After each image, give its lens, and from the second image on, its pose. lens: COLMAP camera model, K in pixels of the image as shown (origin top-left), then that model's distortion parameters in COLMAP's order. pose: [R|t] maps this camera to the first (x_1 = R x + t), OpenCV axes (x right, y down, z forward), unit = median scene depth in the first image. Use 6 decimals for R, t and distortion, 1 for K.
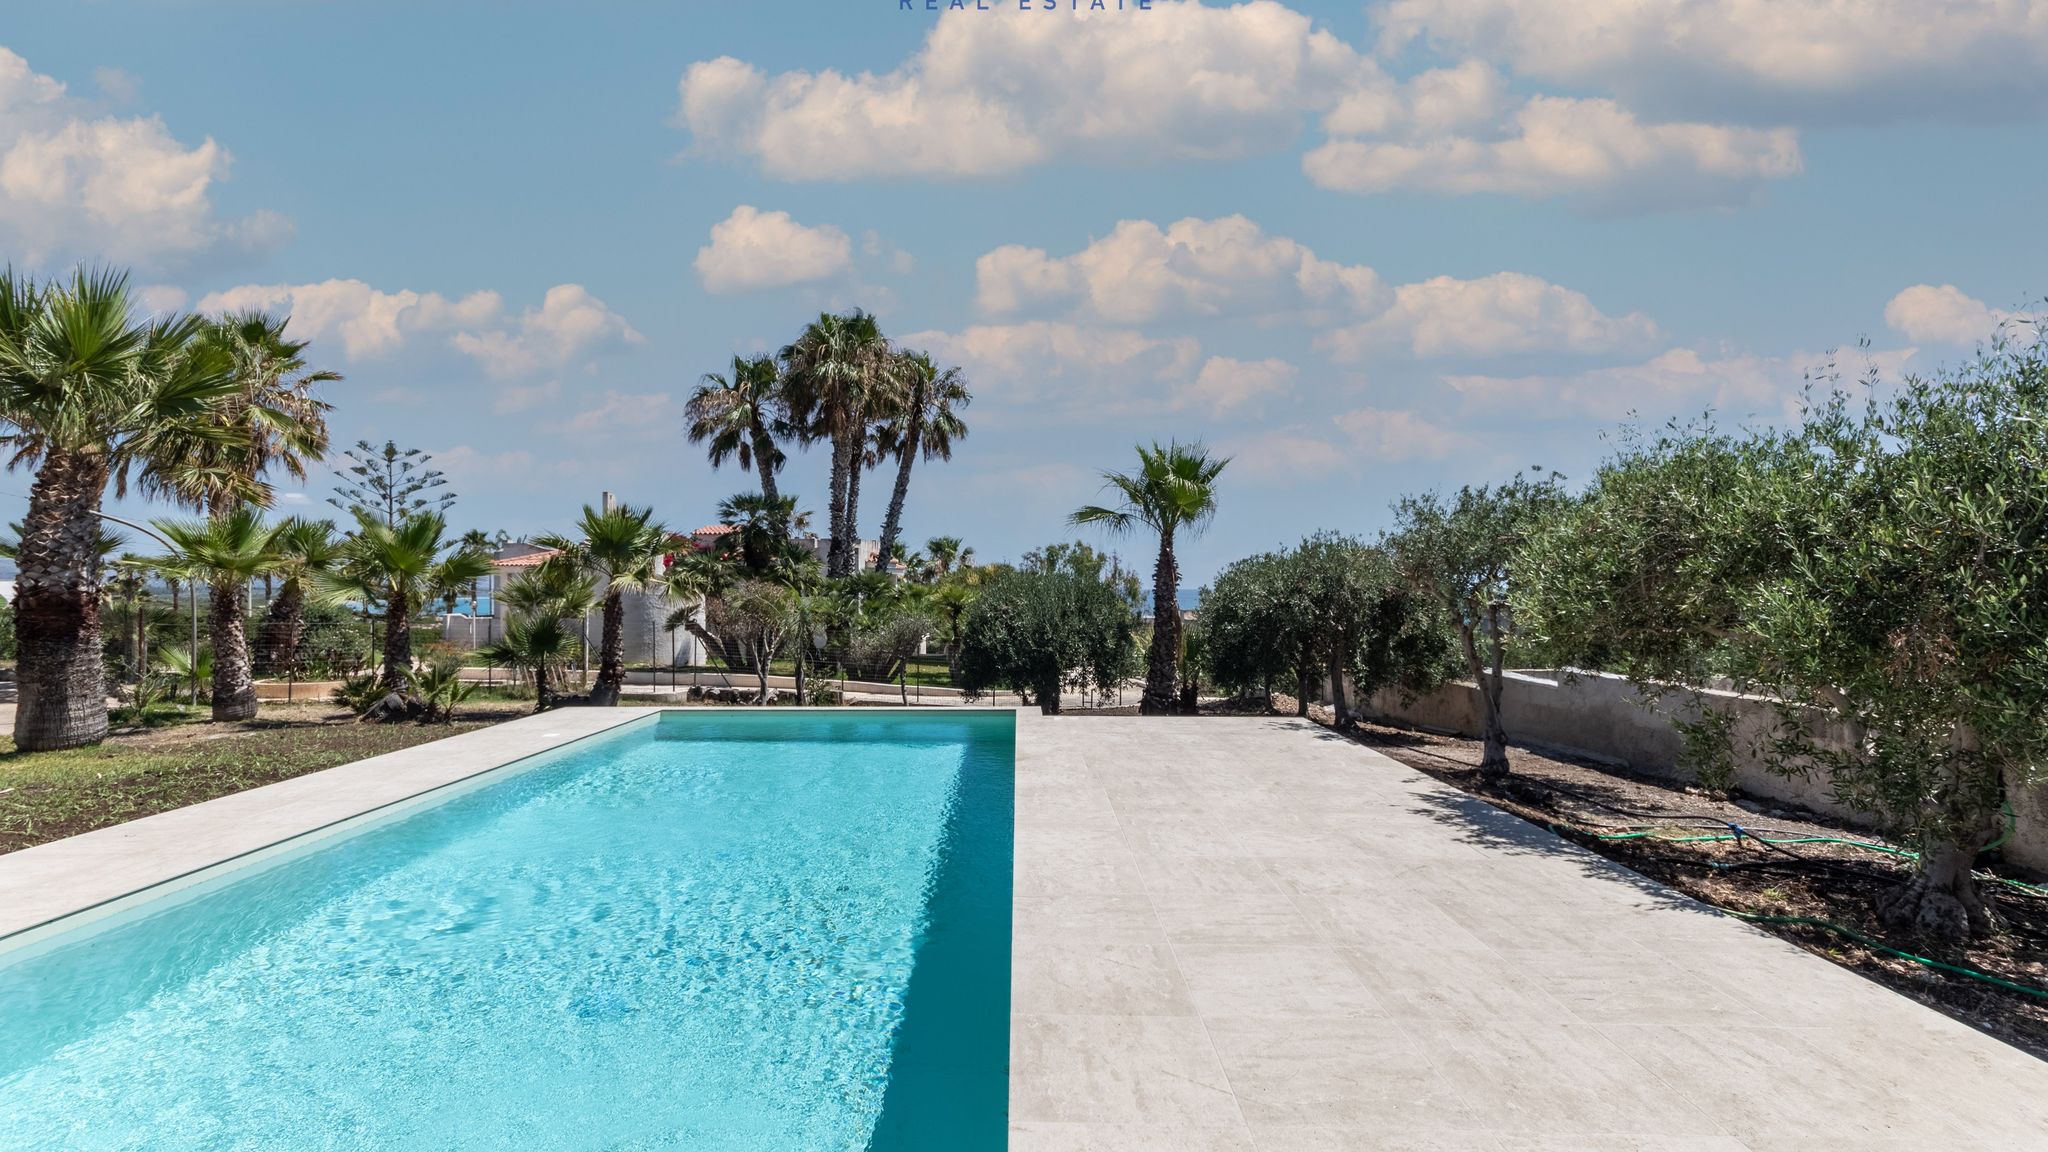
lens RADIAL K [[923.3, 0, 1012.2], [0, 923.3, 581.4], [0, 0, 1]] dist [0.001977, -0.000134]
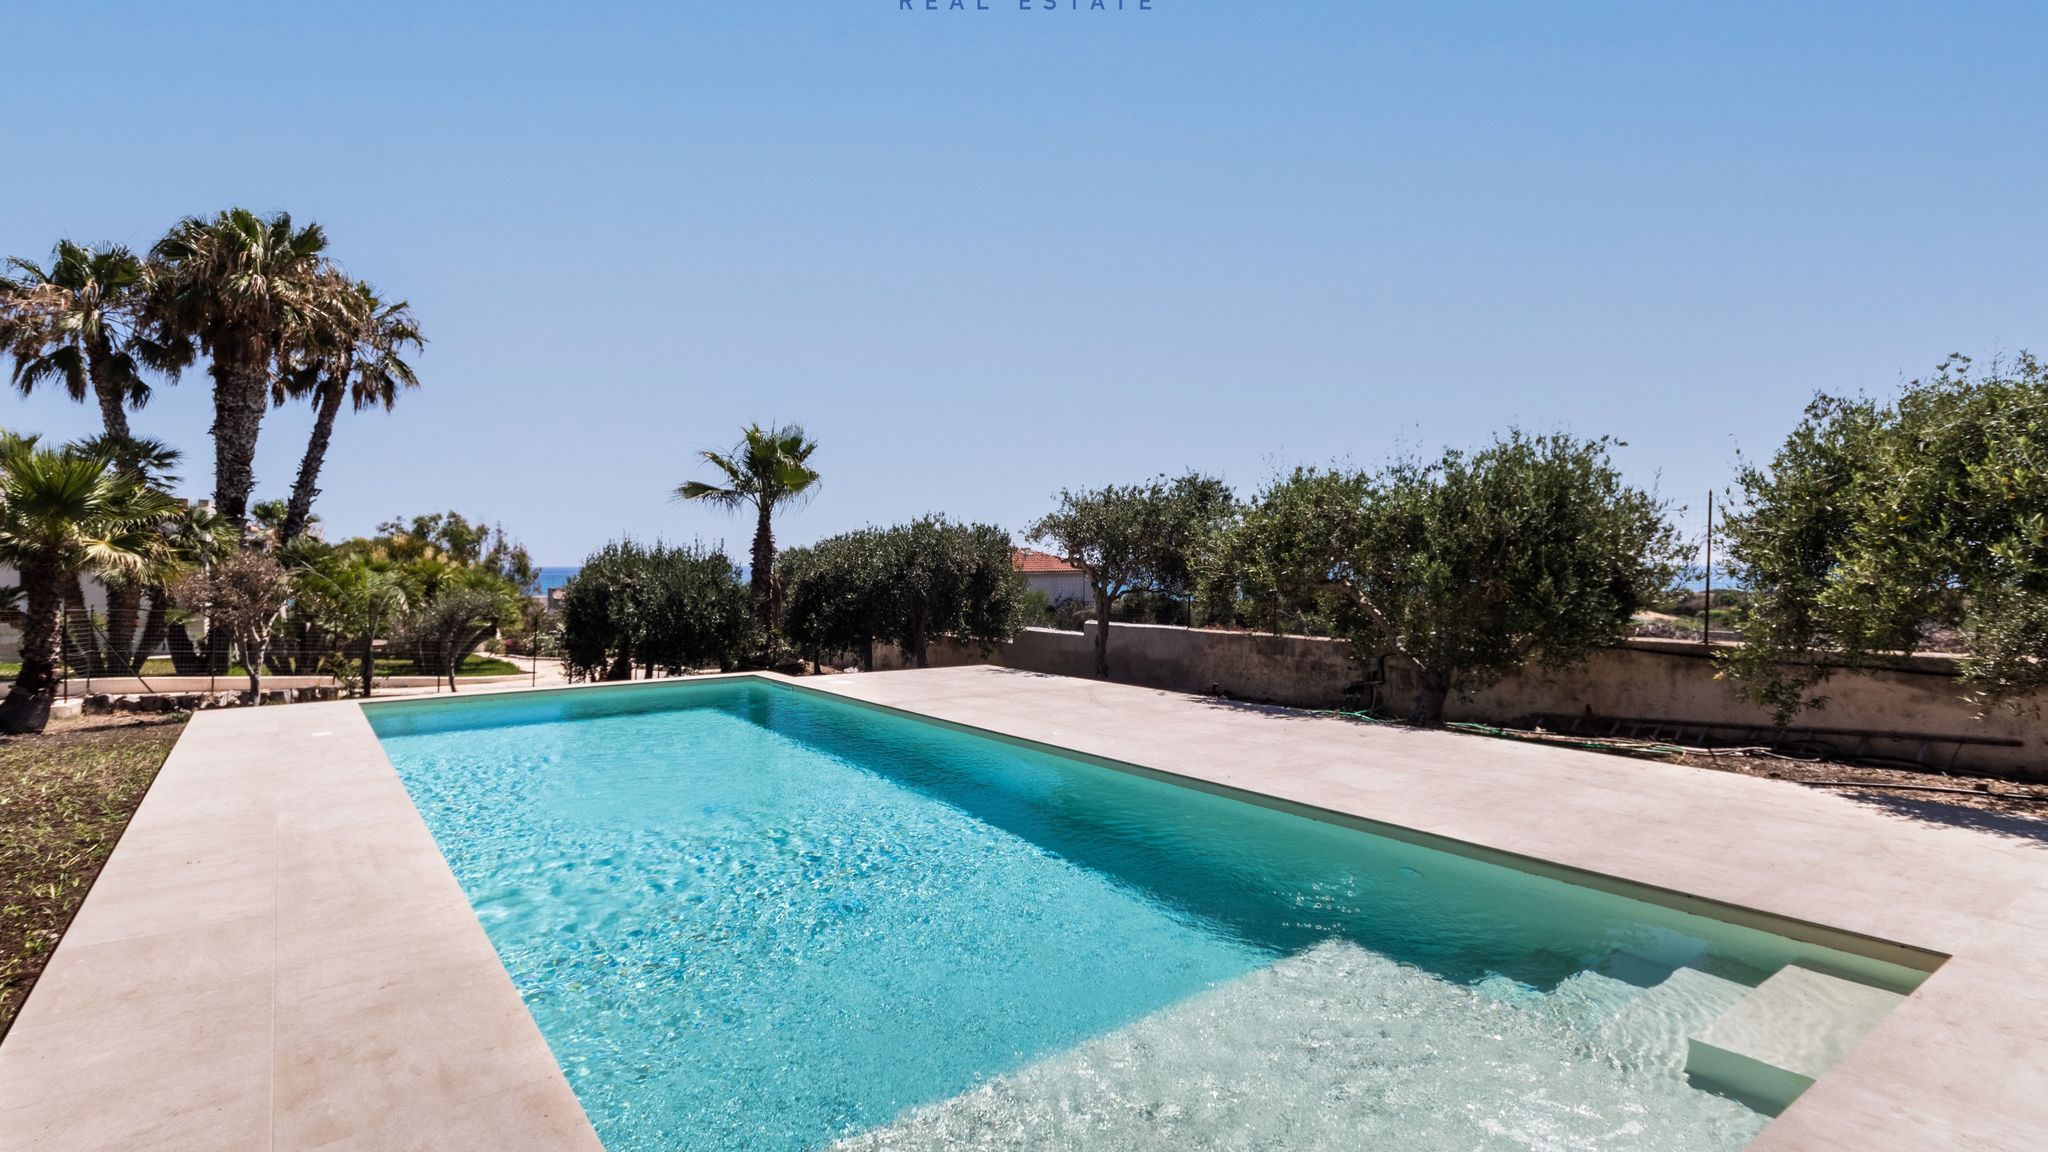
lens RADIAL K [[951.6, 0, 942.0], [0, 951.6, 553.5], [0, 0, 1]] dist [0.007973, 0.000314]
pose [[0.822077, 0.007628, 0.569326, -0.305283], [-0.004418, 0.999966, -0.007018, 0.005240], [-0.569360, 0.003254, 0.822082, -0.009139]]
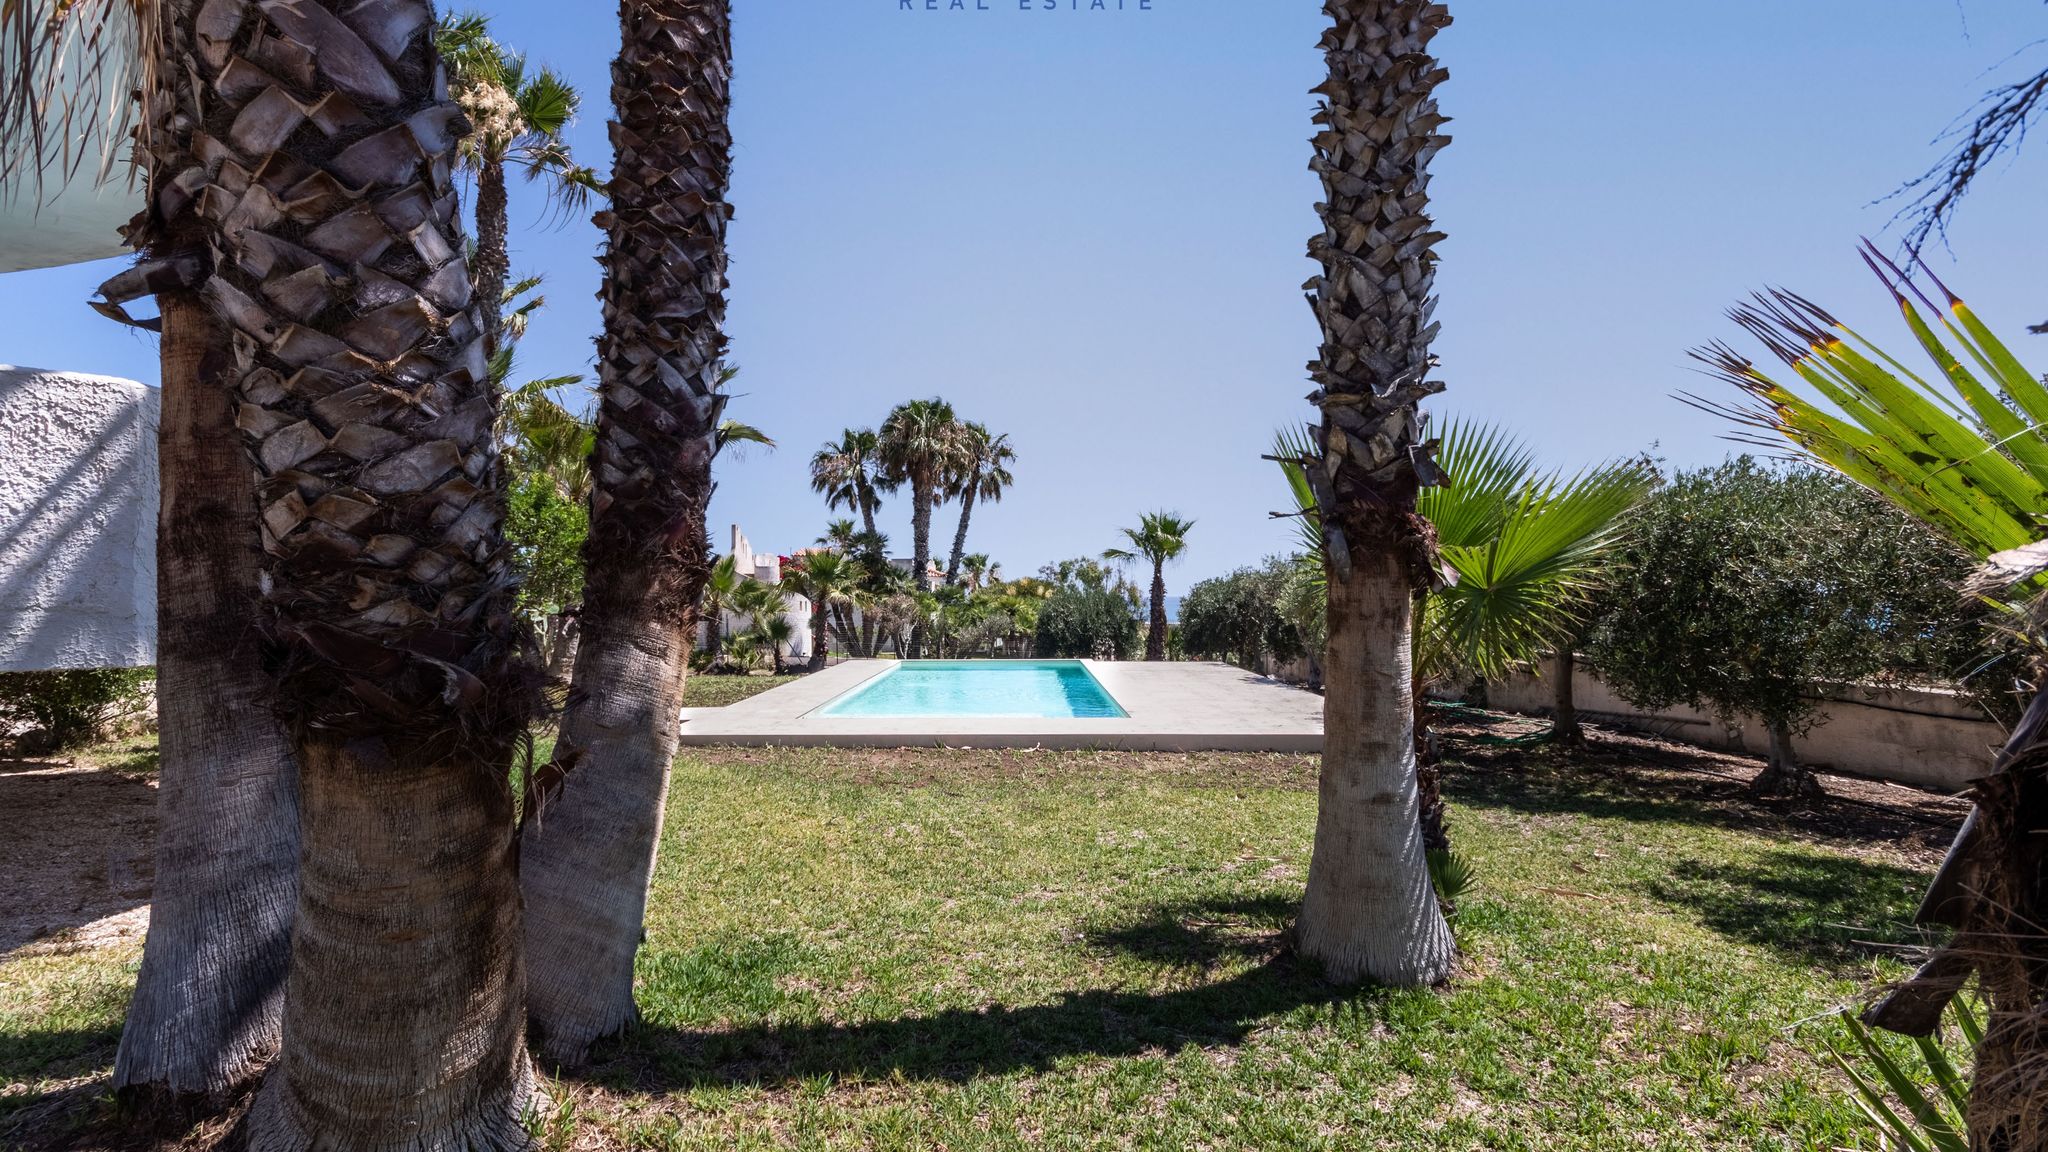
lens RADIAL K [[907.2, 0, 1016.6], [0, 907.2, 627.3], [0, 0, 1]] dist [-0.014824, 0.000065]
pose [[0.999997, -0.001790, 0.001755, -0.095004], [0.001716, 0.999146, 0.041272, -0.009010], [-0.001827, -0.041269, 0.999146, -0.671352]]
